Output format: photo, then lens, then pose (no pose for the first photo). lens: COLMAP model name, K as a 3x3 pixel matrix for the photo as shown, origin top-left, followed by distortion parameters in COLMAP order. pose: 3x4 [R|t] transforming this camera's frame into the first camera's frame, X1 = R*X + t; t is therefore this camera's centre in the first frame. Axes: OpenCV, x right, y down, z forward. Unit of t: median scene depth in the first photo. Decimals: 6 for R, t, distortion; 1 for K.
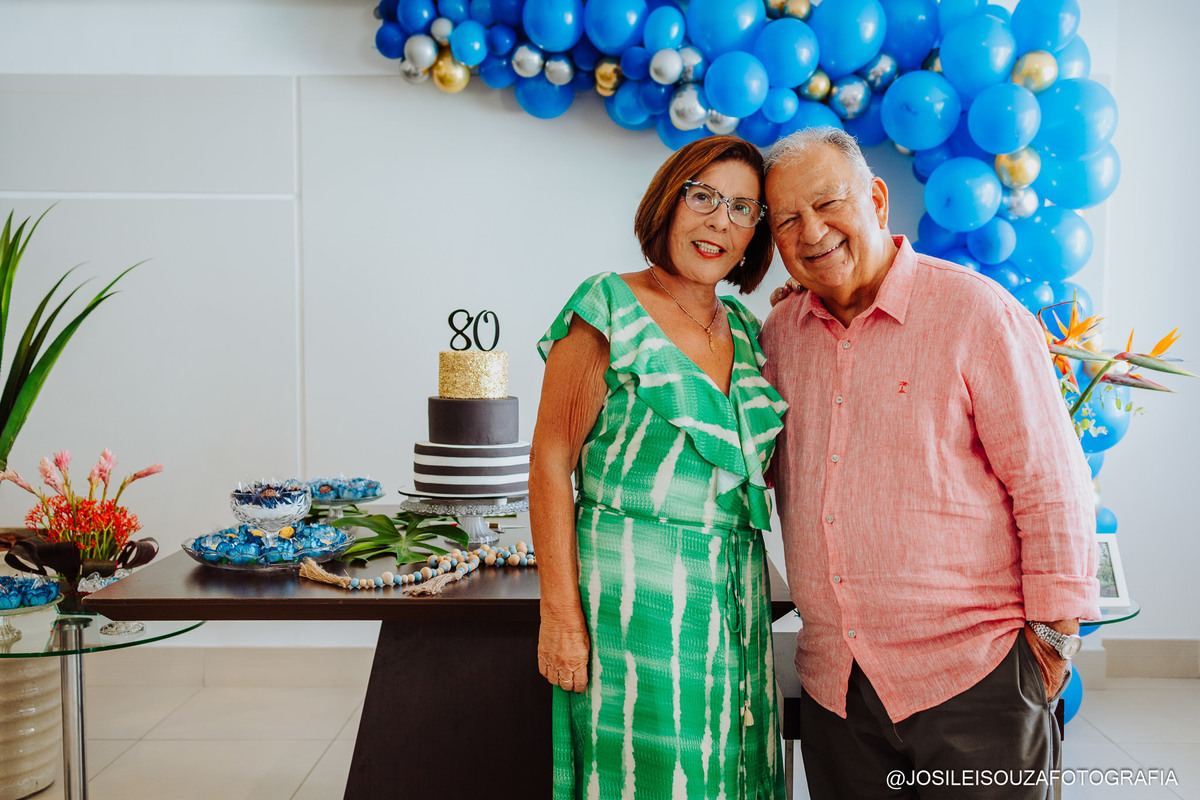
lens RADIAL K [[1304.7, 0, 622.6], [0, 1304.7, 415.8], [0, 0, 1]] dist [0.028770, -0.019701]
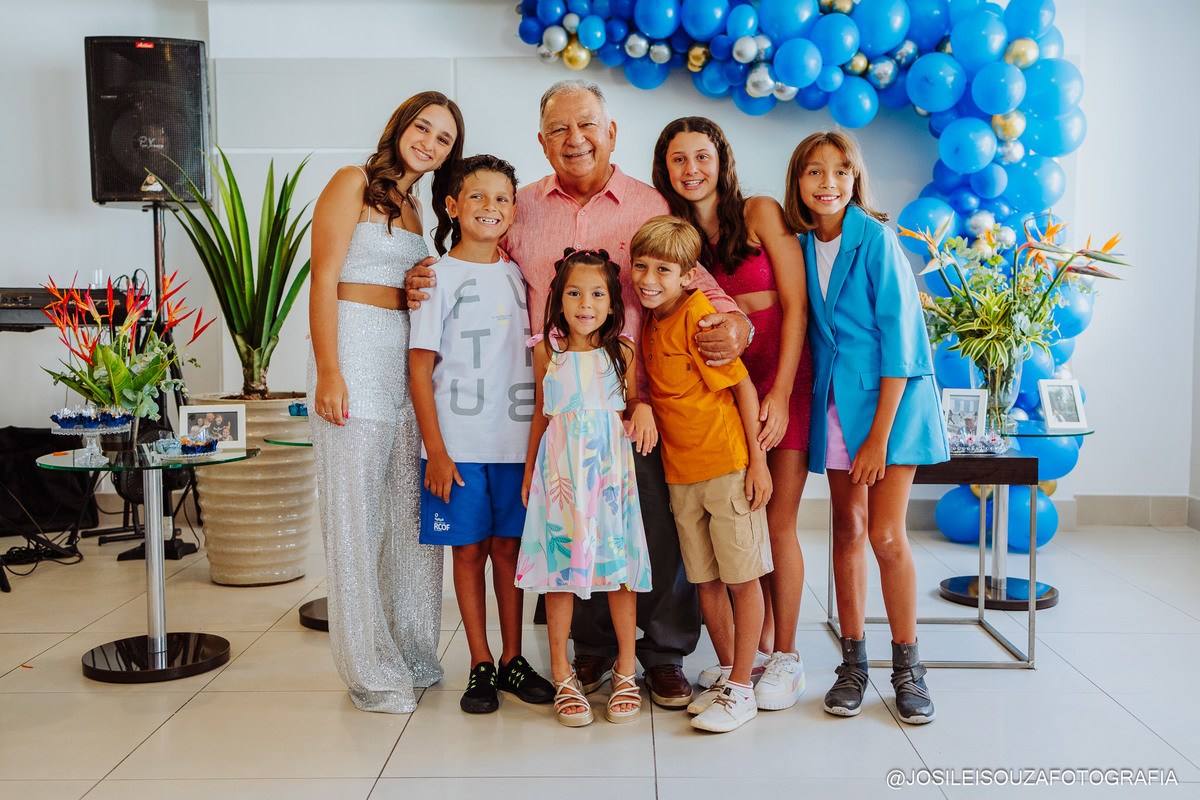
lens RADIAL K [[1286.9, 0, 600.0], [0, 1286.9, 400.0], [0, 0, 1]] dist [-0.006405, 0.008495]
pose [[0.999909, -0.000135, -0.013501, -0.095628], [0.000249, 0.999964, 0.008438, 0.078227], [0.013499, -0.008440, 0.999873, -0.313051]]
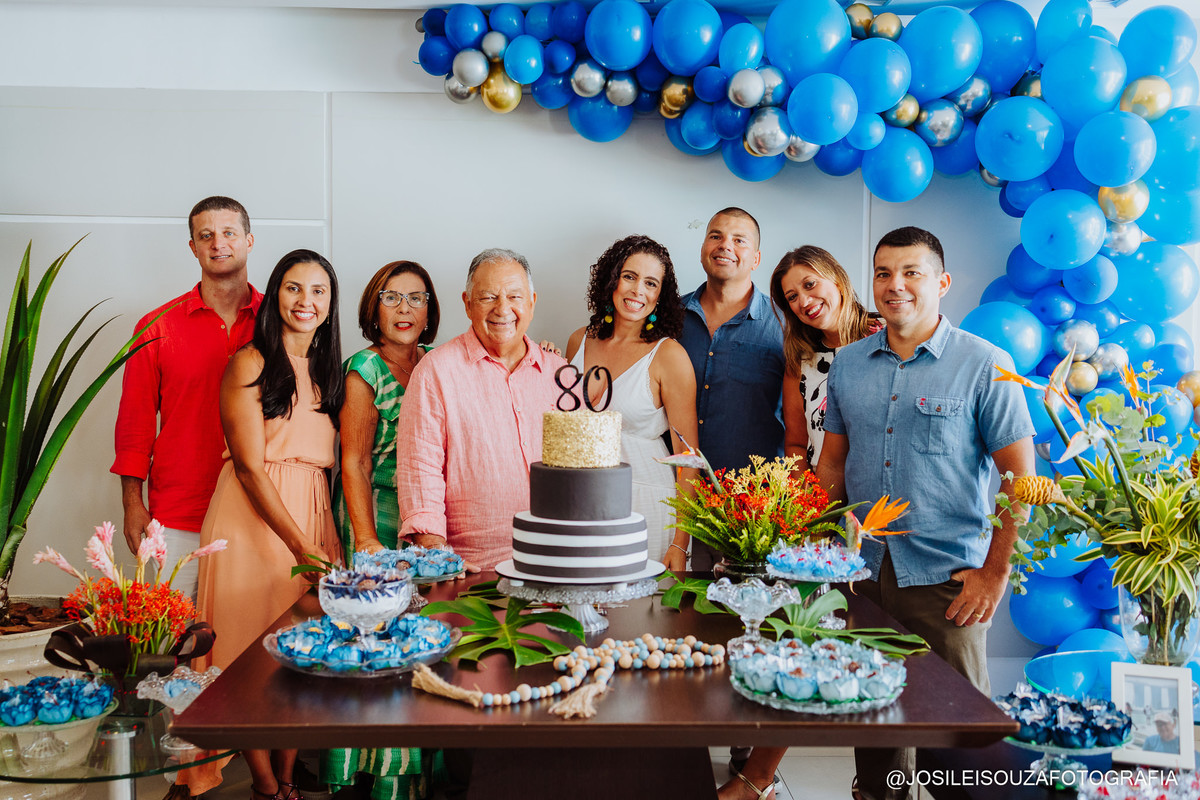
lens RADIAL K [[1295.7, 0, 600.0], [0, 1295.7, 400.0], [0, 0, 1]] dist [0.004197, 0.054335]
pose [[0.999311, 0.002965, 0.036994, -0.100781], [-0.002345, 0.999856, -0.016791, -0.032119], [-0.037038, 0.016692, 0.999174, 0.096240]]
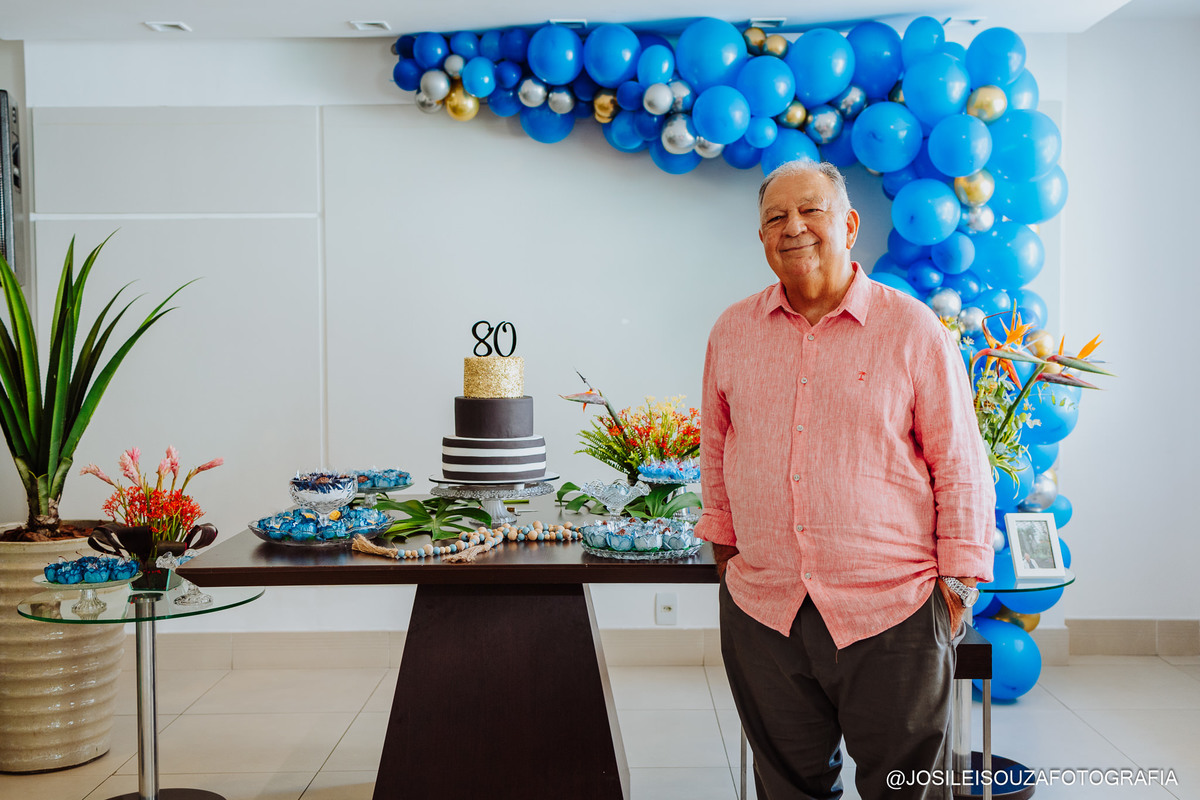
lens RADIAL K [[1373.7, 0, 630.0], [0, 1373.7, 377.7], [0, 0, 1]] dist [0.013133, -0.006824]
pose [[0.999890, -0.008095, 0.012417, -0.006939], [0.008468, 0.999507, -0.030232, 0.004773], [-0.012166, 0.030334, 0.999466, -0.158574]]
